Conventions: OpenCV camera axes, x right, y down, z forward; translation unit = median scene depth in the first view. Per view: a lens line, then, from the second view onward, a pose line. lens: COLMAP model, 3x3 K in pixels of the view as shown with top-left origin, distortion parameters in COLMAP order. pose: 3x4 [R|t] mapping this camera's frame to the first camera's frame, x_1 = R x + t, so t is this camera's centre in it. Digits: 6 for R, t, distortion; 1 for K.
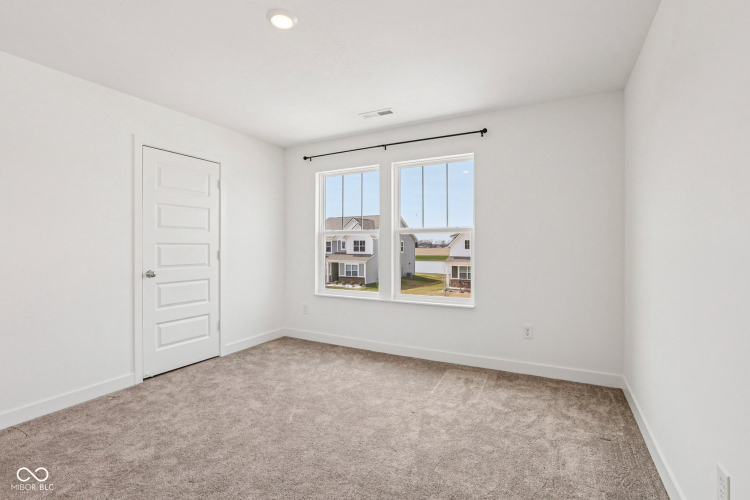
lens RADIAL K [[343.6, 0, 373.8], [0, 343.6, 245.8], [0, 0, 1]] dist [-0.038190, 0.009354]
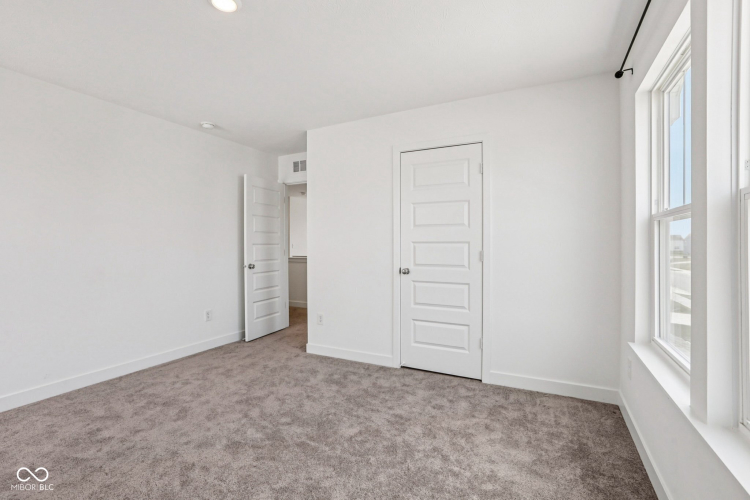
lens RADIAL K [[343.6, 0, 368.6], [0, 343.6, 244.7], [0, 0, 1]] dist [-0.038190, 0.009354]
pose [[-0.009180, -0.006138, -0.999939, 0.378182], [0.008825, 0.999942, -0.006219, 0.003935], [0.999919, -0.008882, -0.009126, 0.784840]]
